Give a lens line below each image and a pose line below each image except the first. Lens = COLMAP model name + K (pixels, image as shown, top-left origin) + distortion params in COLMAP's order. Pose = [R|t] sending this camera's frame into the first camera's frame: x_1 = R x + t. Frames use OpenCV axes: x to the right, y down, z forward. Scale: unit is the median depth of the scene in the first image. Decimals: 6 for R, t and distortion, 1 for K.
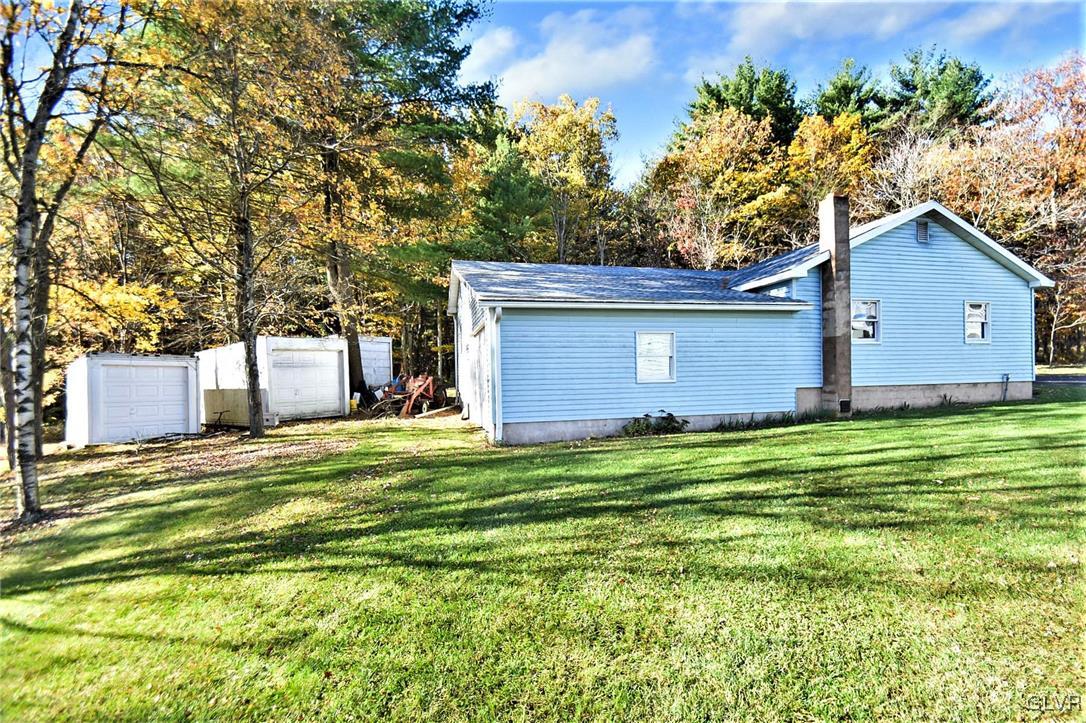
lens RADIAL K [[490.7, 0, 540.8], [0, 490.7, 367.9], [0, 0, 1]] dist [0.025786, -0.015440]
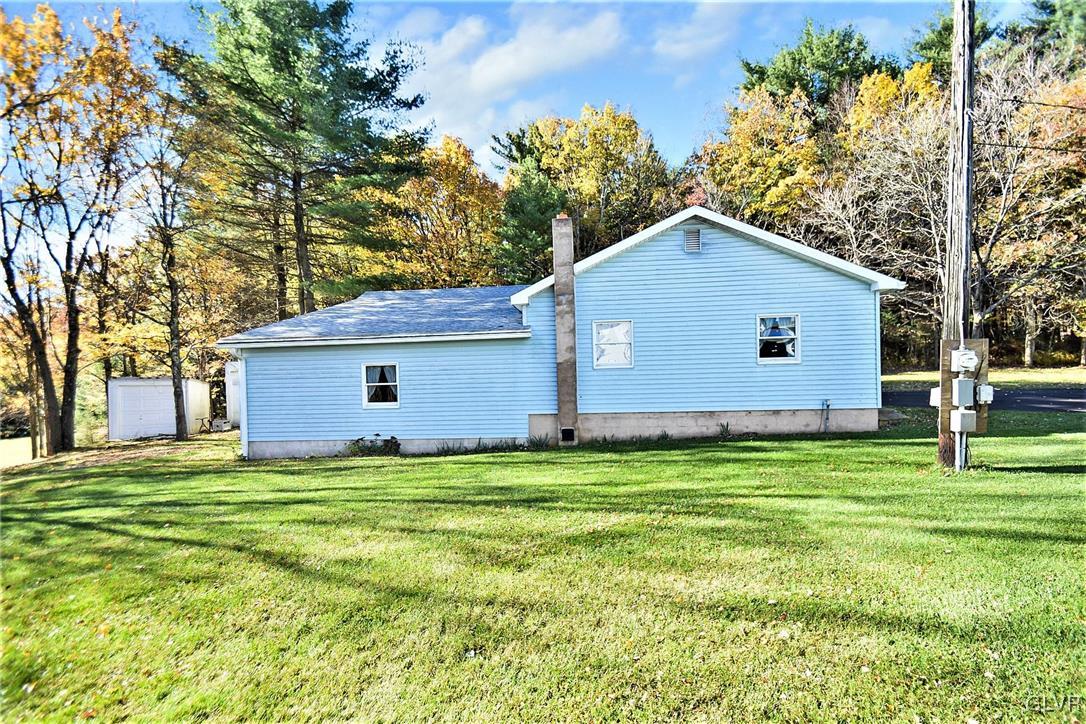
lens RADIAL K [[478.4, 0, 542.5], [0, 478.4, 373.7], [0, 0, 1]] dist [0.013443, -0.012029]
pose [[0.941502, -0.005829, -0.336957, 0.823031], [0.011235, 0.999838, 0.014095, -0.052447], [0.336820, -0.017056, 0.941415, 0.091718]]
